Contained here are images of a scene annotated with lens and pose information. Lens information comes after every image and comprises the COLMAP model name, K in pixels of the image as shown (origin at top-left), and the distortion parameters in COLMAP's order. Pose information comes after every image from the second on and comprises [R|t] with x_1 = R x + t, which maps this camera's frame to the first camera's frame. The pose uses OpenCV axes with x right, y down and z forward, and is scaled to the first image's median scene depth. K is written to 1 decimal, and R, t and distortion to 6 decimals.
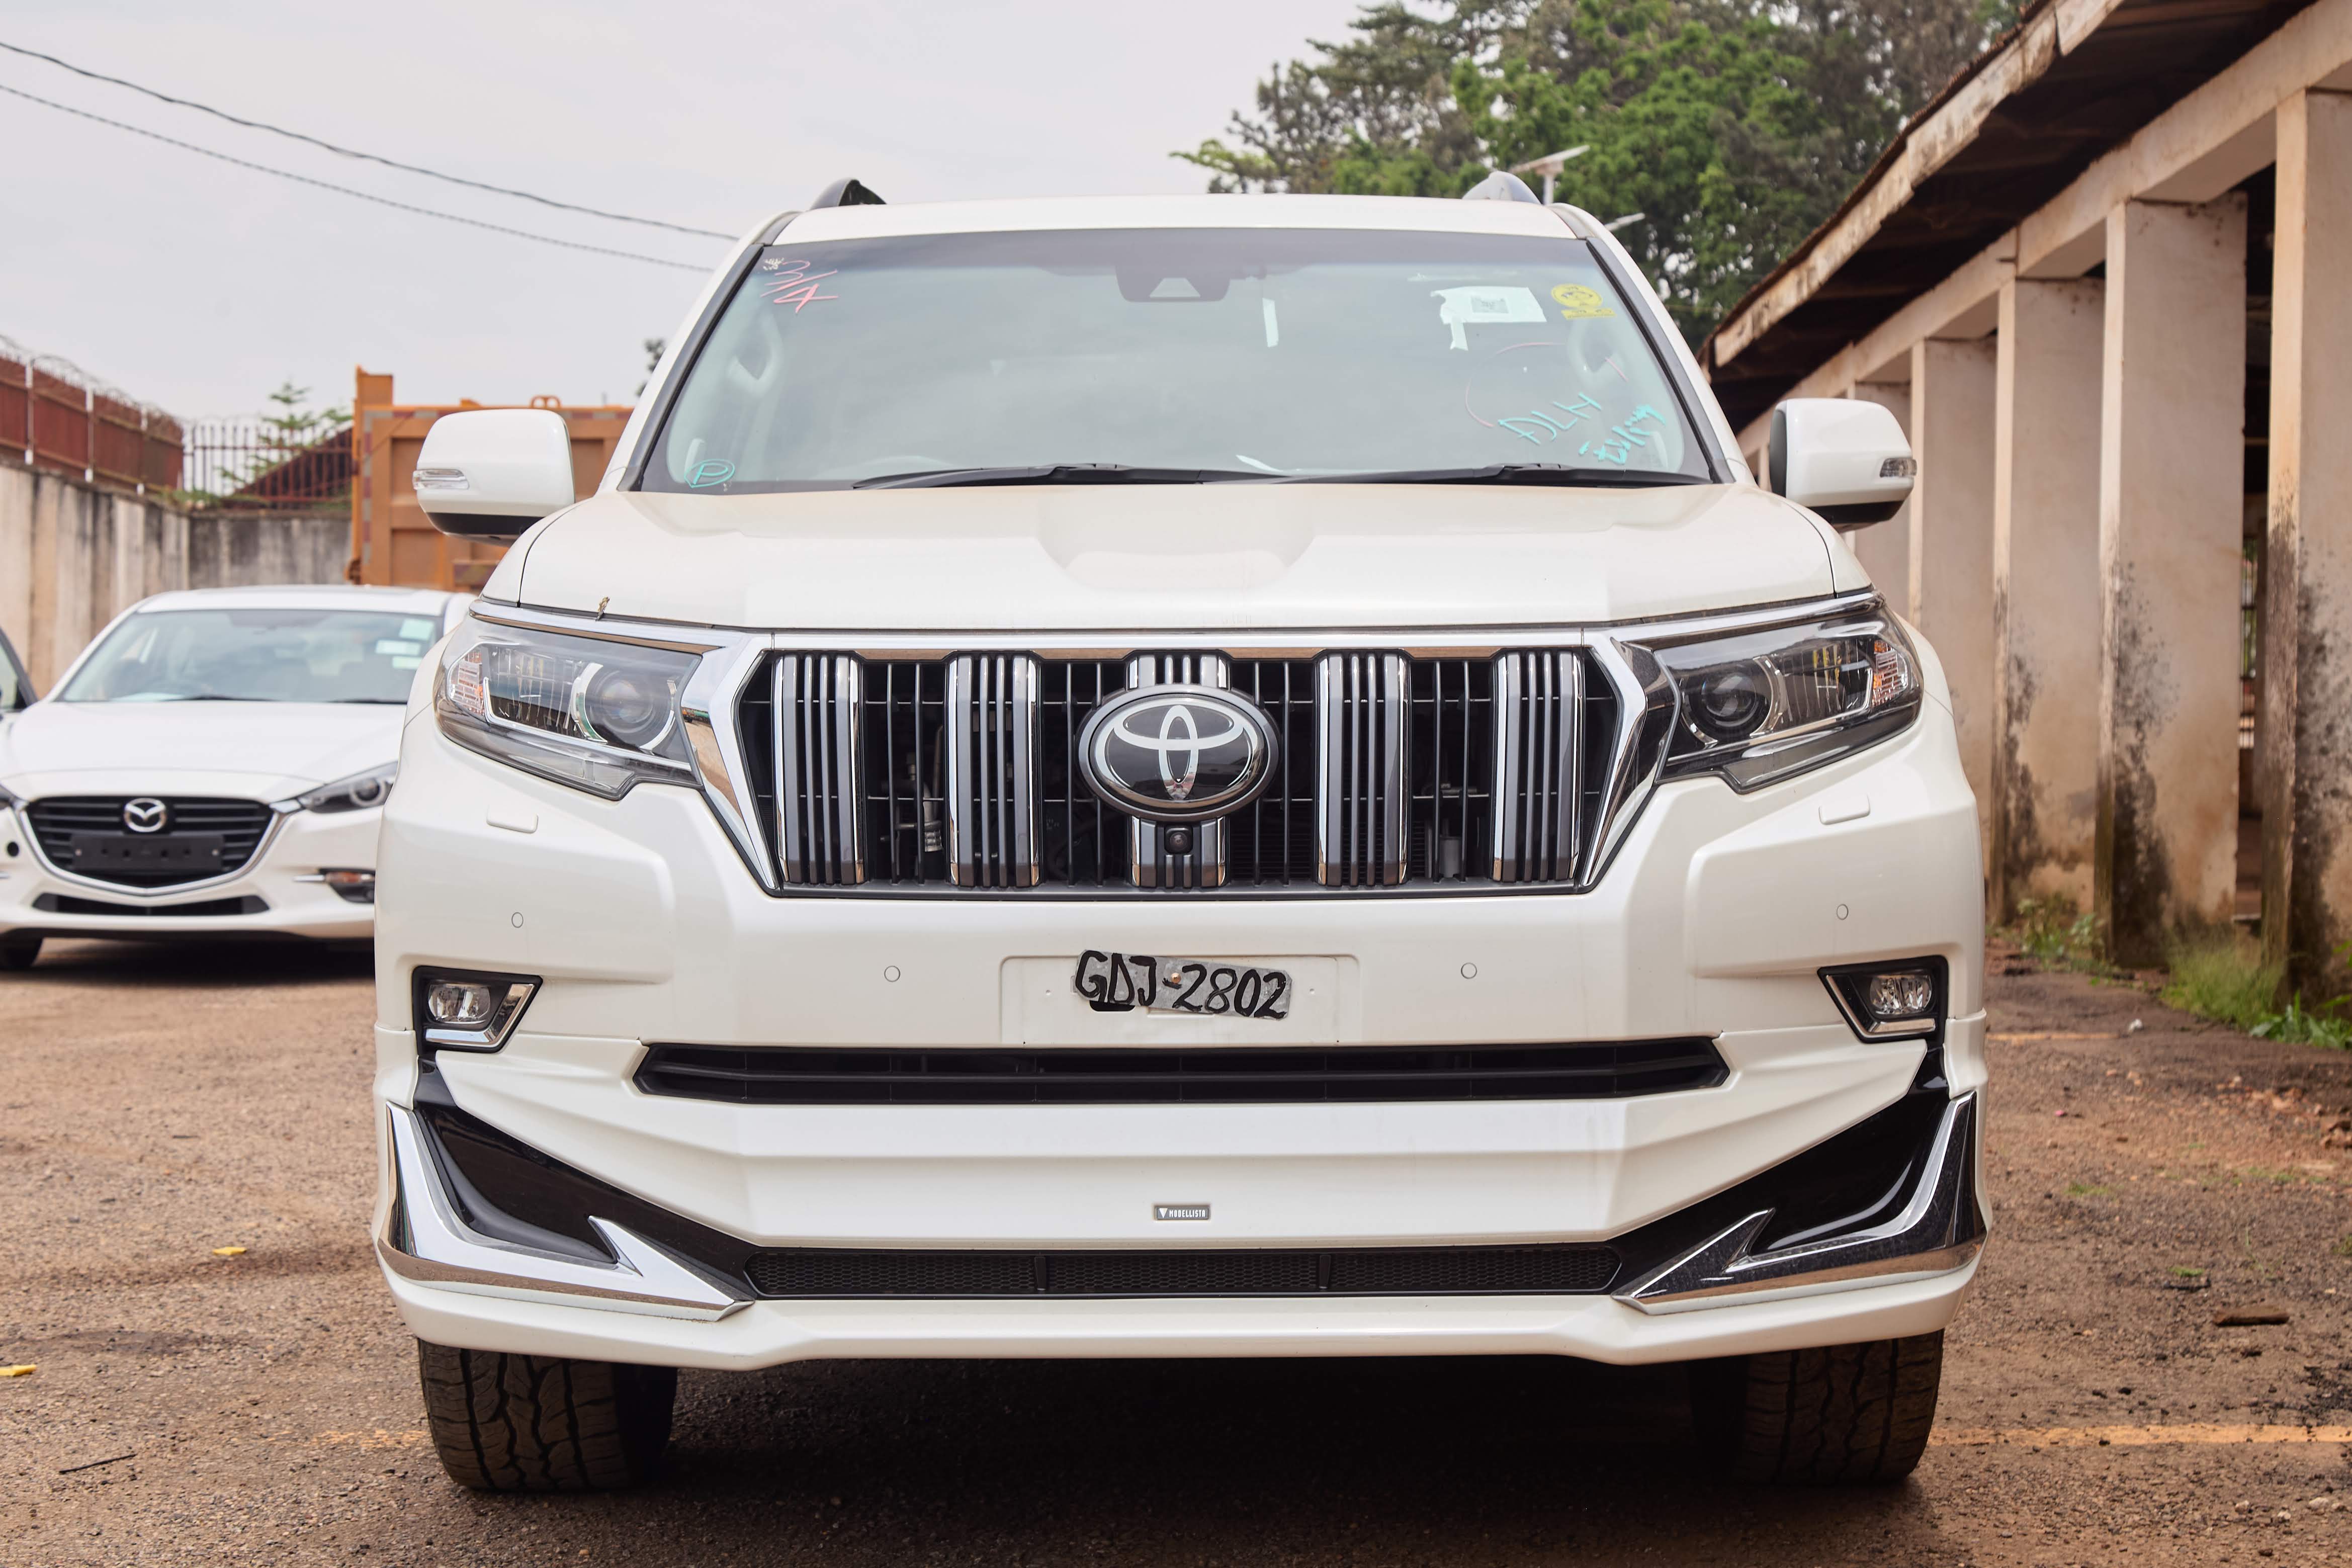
lens RADIAL K [[4695.8, 0, 1176.8], [0, 4695.8, 778.9], [0, 0, 1]] dist [-0.001847, 0.000000]
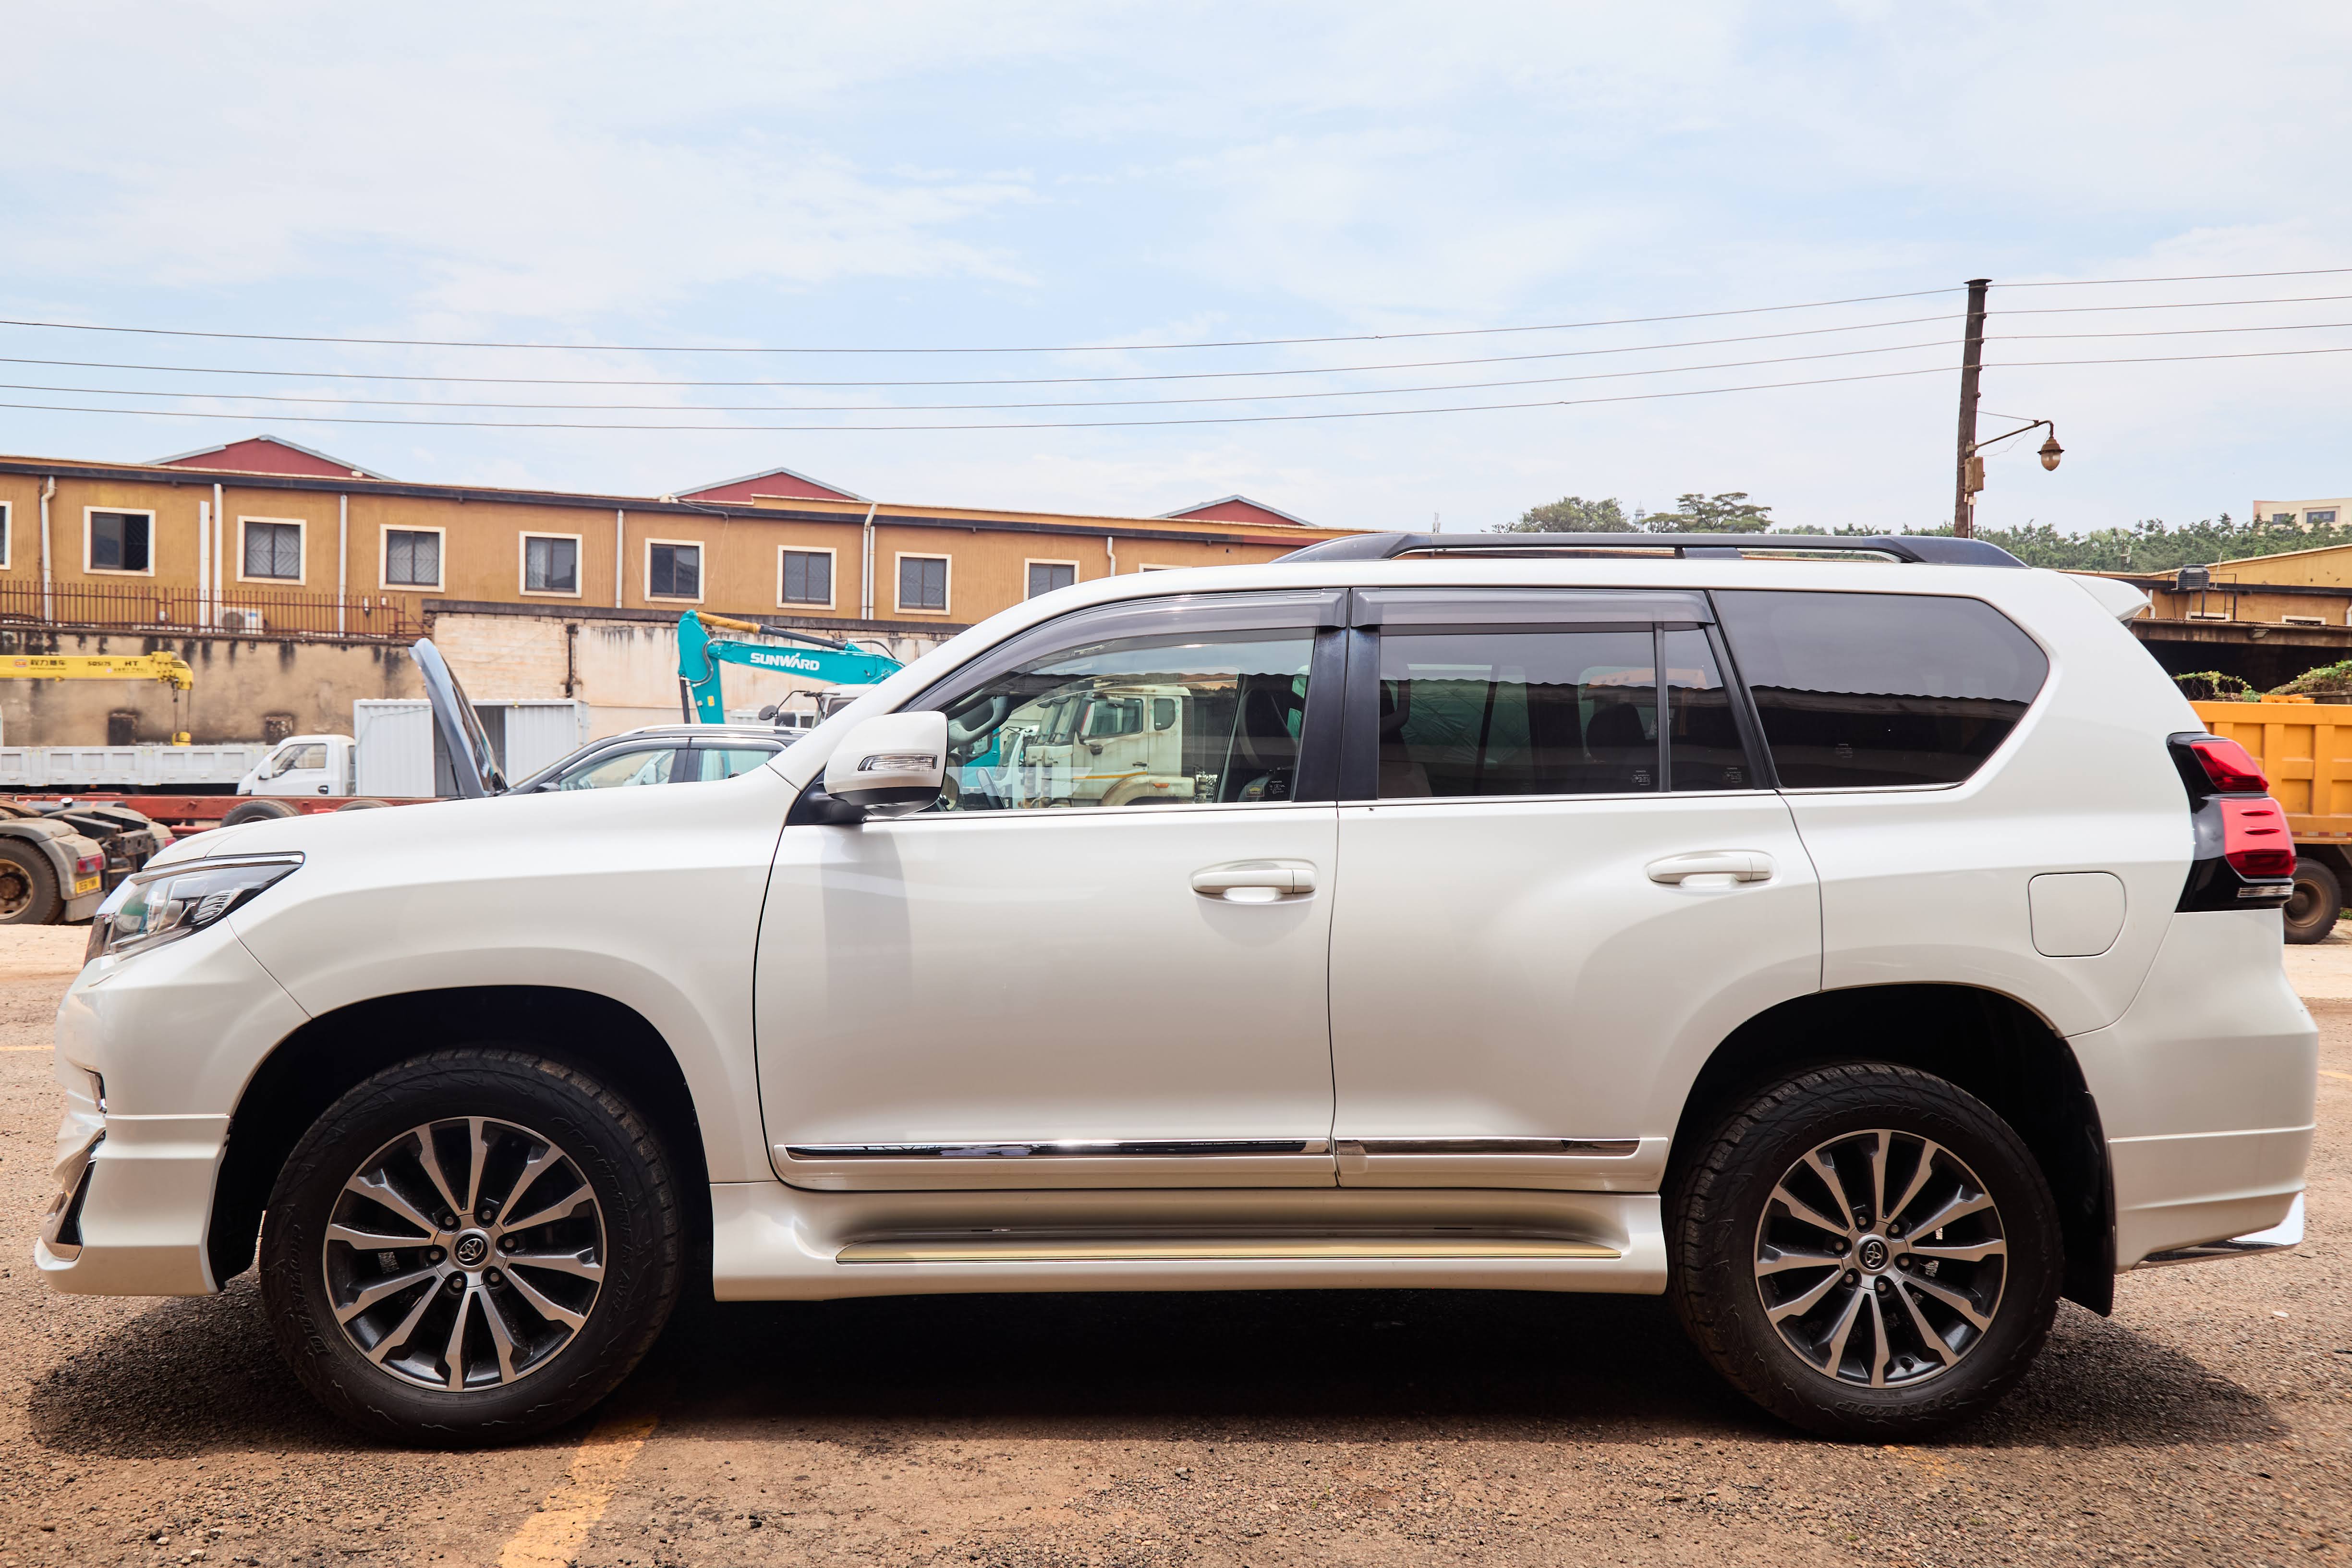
lens RADIAL K [[1818.3, 0, 1177.6], [0, 1818.3, 792.5], [0, 0, 1]] dist [0.057979, 0.009366]
pose [[0.056361, -0.008402, -0.998375, 0.881779], [-0.036867, 0.999265, -0.010491, -0.073318], [0.997730, 0.037398, 0.056010, 1.385199]]
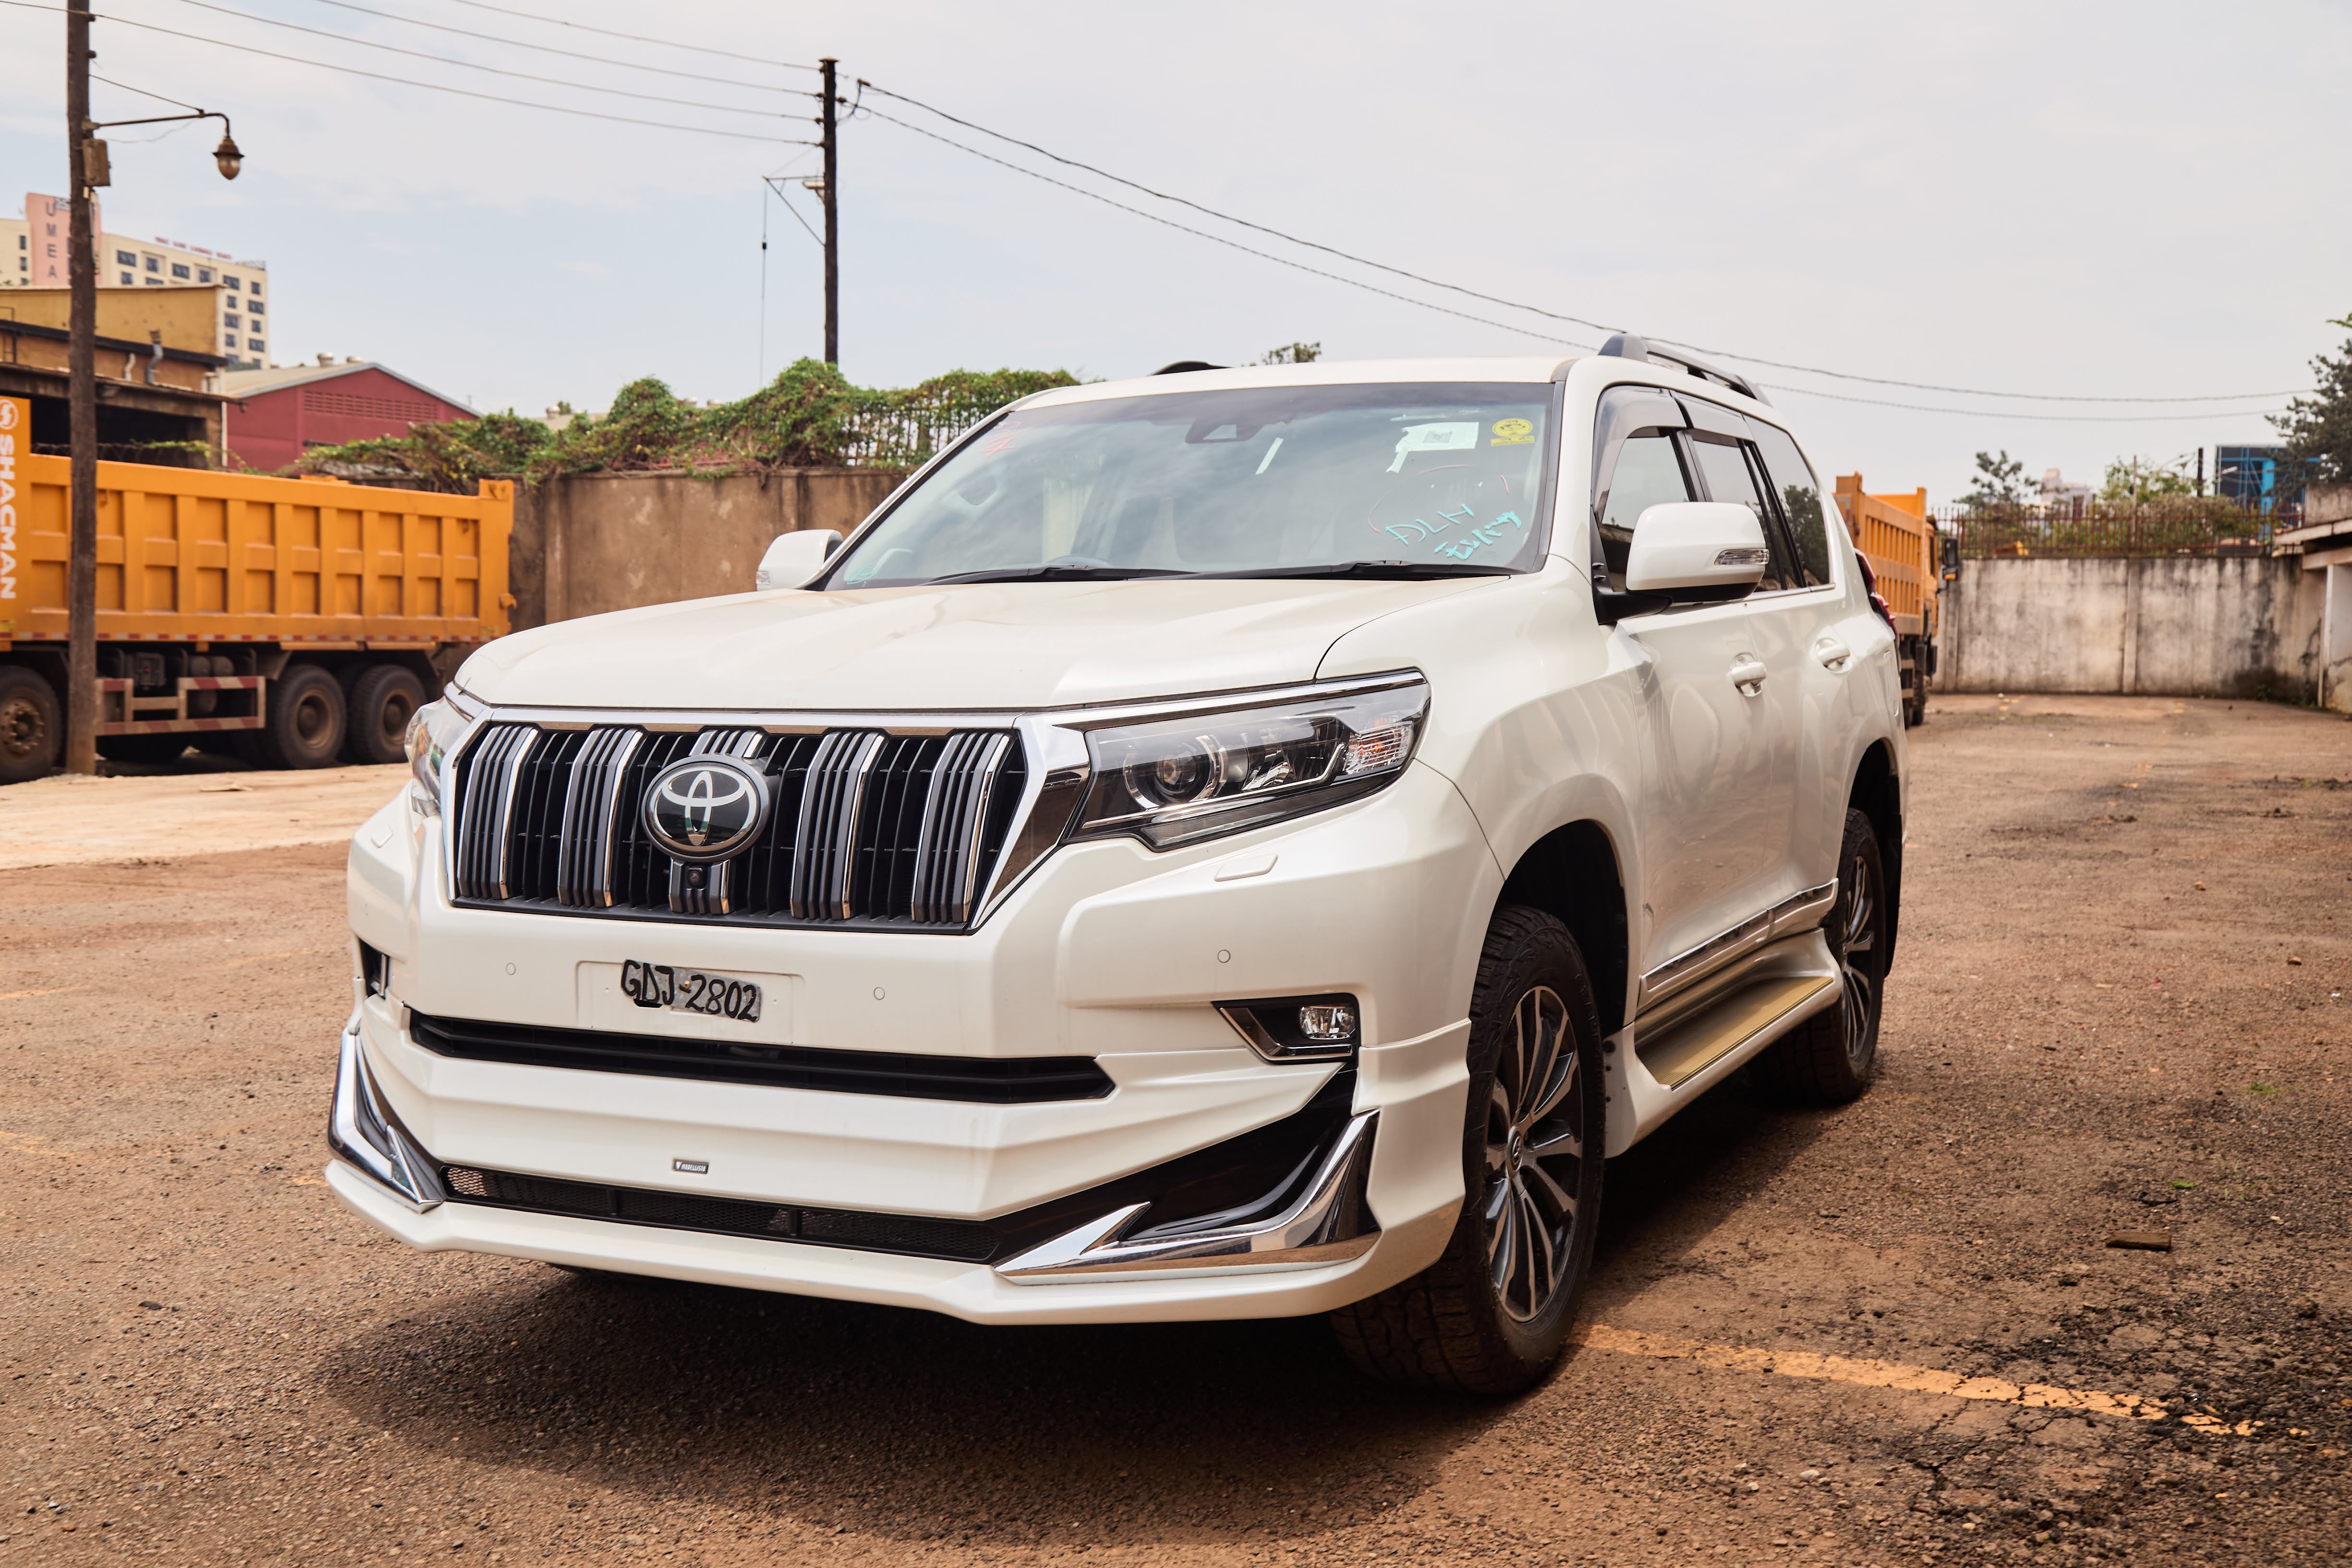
lens RADIAL K [[2478.9, 0, 1164.6], [0, 2478.9, 808.4], [0, 0, 1]] dist [0.041258, 0.000000]
pose [[0.900736, 0.030796, -0.433274, 0.404482], [-0.010807, 0.998764, 0.048523, -0.039381], [0.434232, -0.039024, 0.899955, 0.443150]]
